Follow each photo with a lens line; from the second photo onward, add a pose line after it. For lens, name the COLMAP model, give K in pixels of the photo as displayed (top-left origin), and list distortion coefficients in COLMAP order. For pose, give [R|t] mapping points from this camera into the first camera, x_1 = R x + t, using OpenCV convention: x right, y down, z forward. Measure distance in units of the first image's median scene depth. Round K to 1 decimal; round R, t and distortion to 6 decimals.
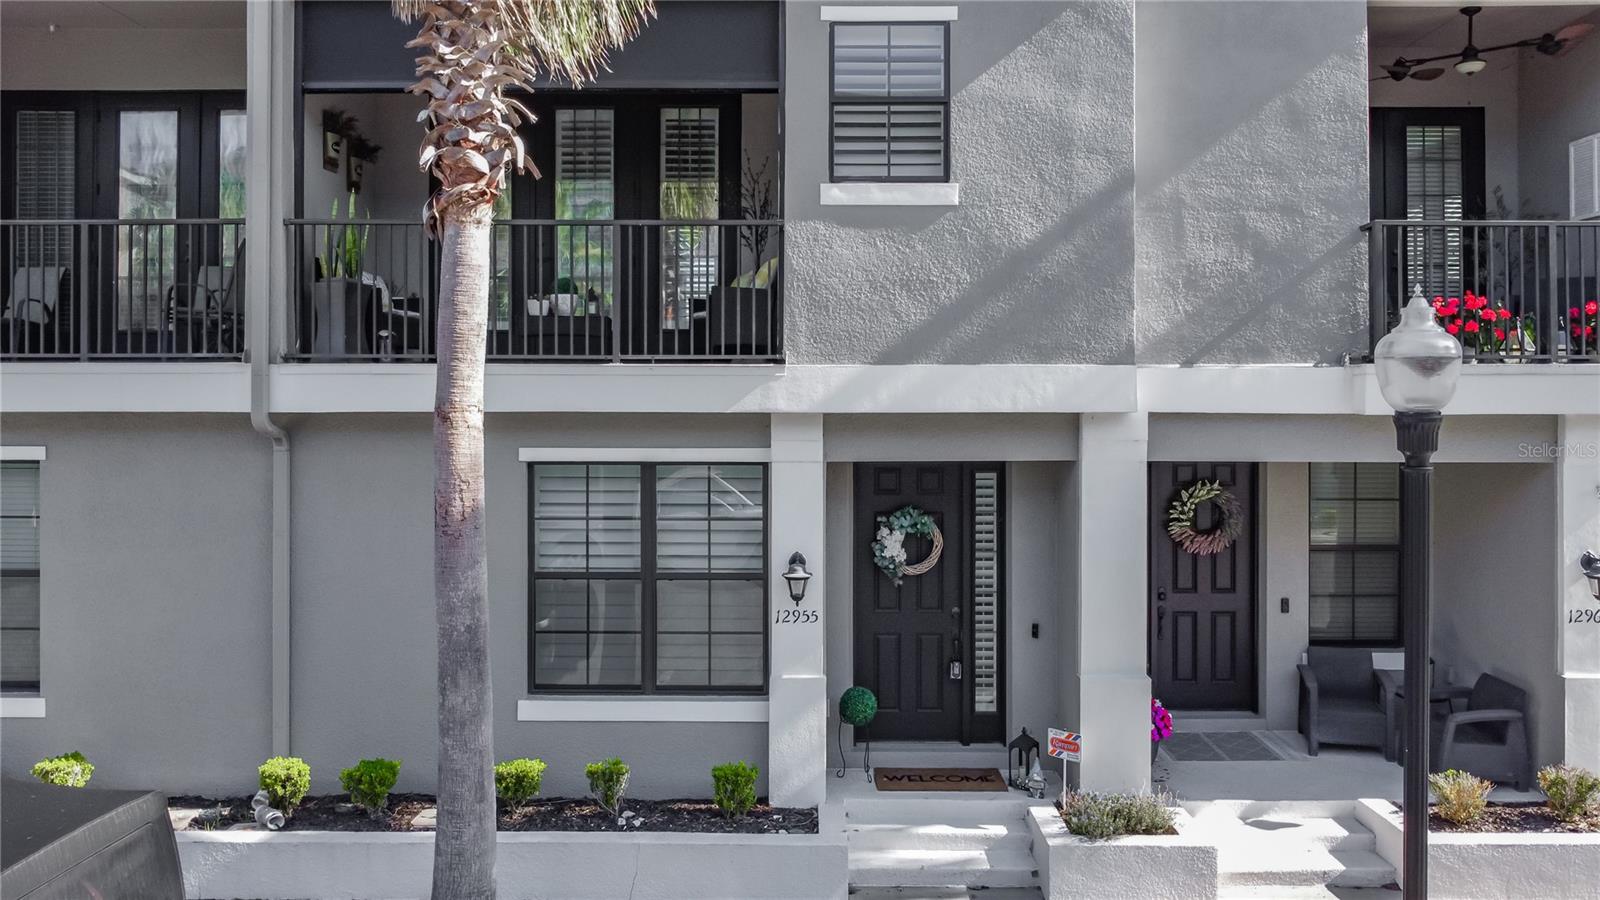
lens RADIAL K [[1214.5, 0, 744.7], [0, 1214.5, 454.8], [0, 0, 1]] dist [-0.028101, -0.004703]
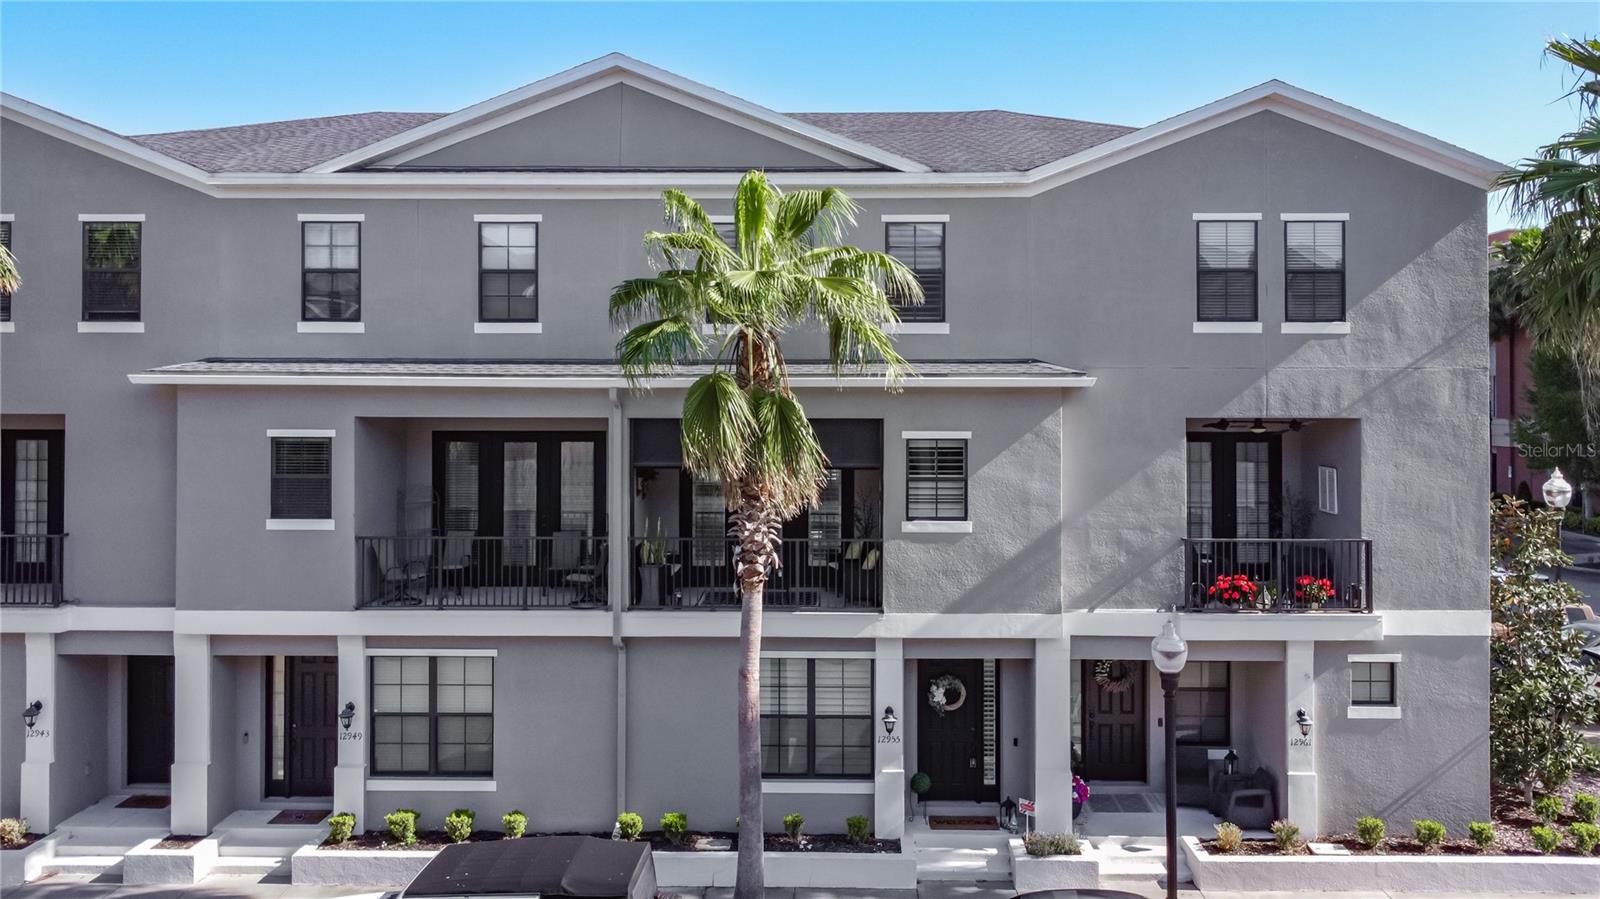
lens RADIAL K [[1151.9, 0, 791.2], [0, 1151.9, 445.1], [0, 0, 1]] dist [0.001061, -0.050089]
pose [[0.999949, 0.001087, -0.010014, -0.096772], [-0.001257, 0.999855, -0.016959, -0.309681], [0.009994, 0.016971, 0.999806, -0.861117]]
